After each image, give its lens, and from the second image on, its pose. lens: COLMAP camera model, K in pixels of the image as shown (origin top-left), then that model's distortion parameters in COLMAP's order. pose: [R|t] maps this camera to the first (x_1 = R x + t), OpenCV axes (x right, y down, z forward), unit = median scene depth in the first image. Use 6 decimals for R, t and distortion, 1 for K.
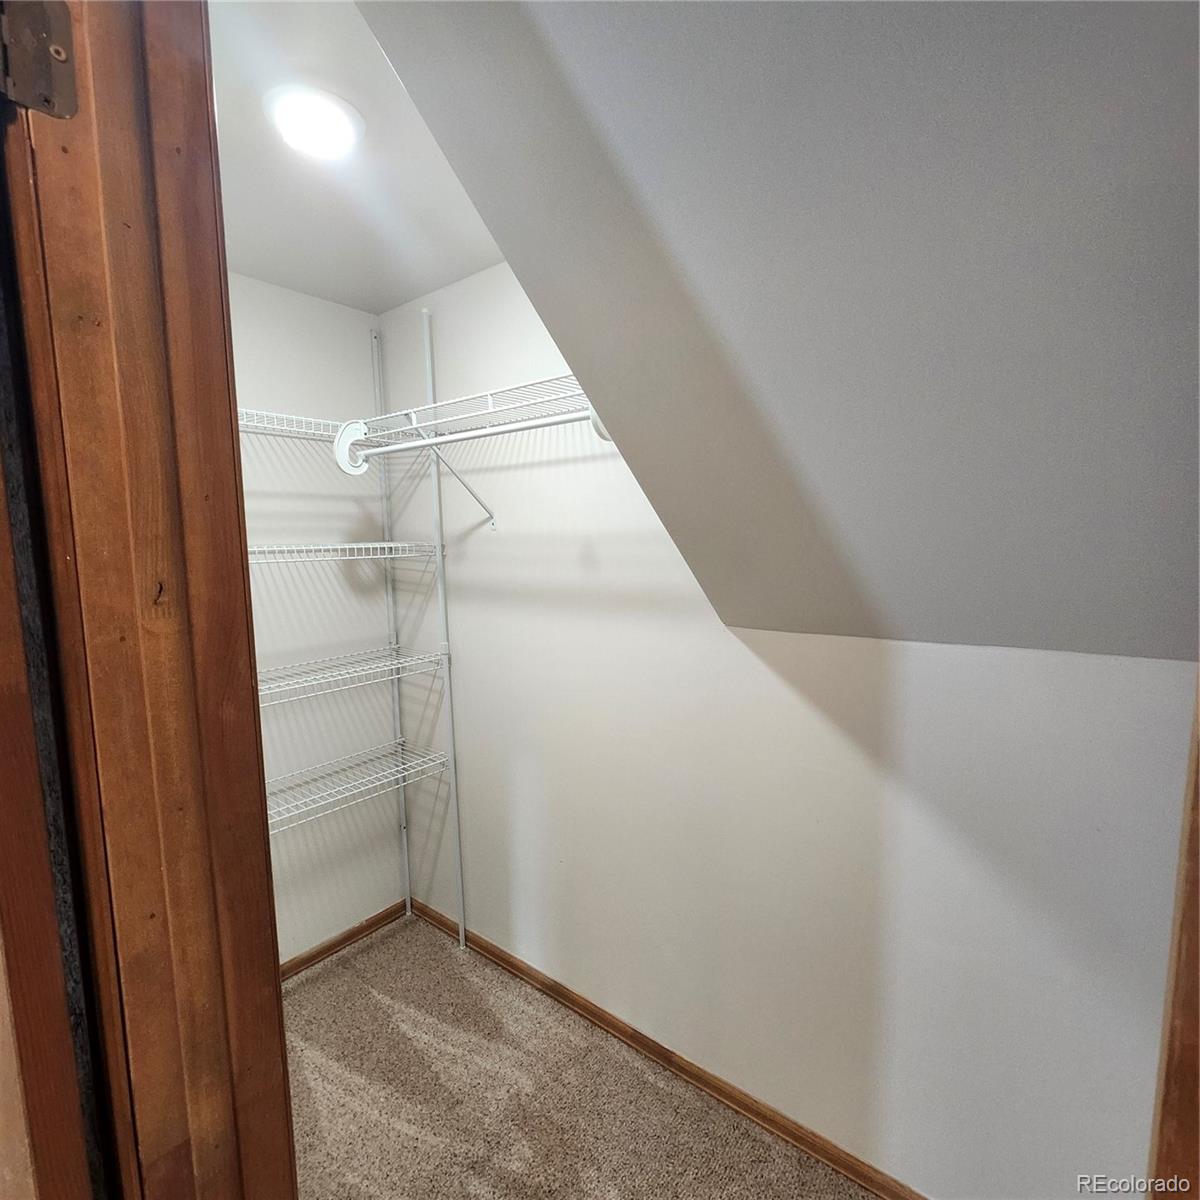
lens RADIAL K [[626.5, 0, 601.4], [0, 626.5, 599.1], [0, 0, 1]] dist [-0.002016, -0.002380]
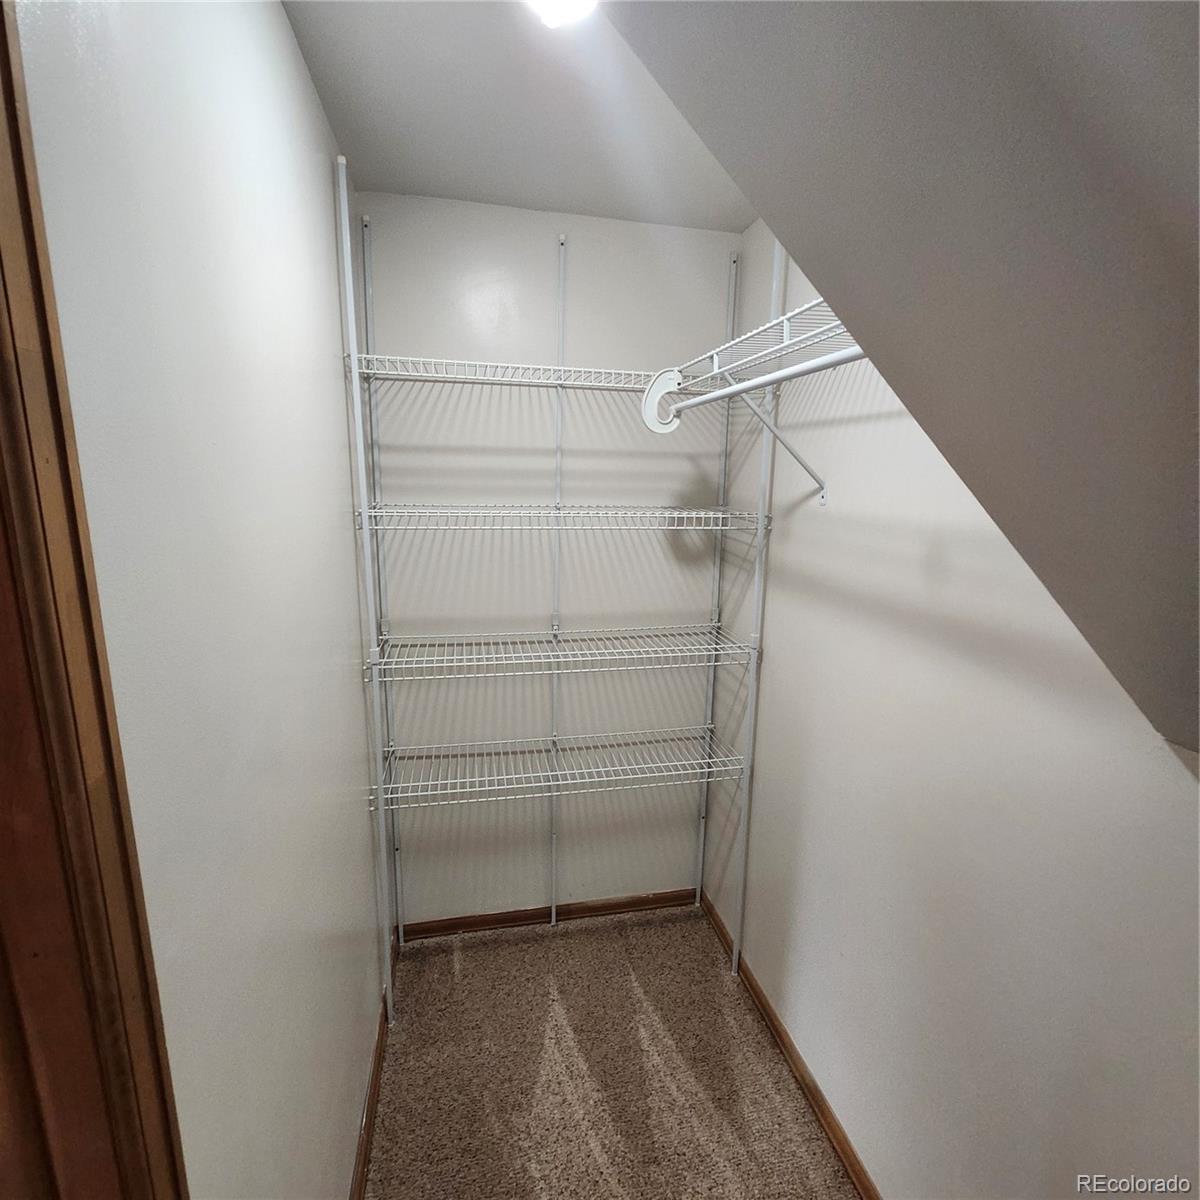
lens RADIAL K [[626.5, 0, 600.0], [0, 626.5, 603.6], [0, 0, 1]] dist [-0.002016, -0.002380]
pose [[0.774168, 0.160966, -0.612171, 0.092286], [-0.098897, 0.986008, 0.134195, -0.062142], [0.625206, -0.043347, 0.779255, 0.220065]]
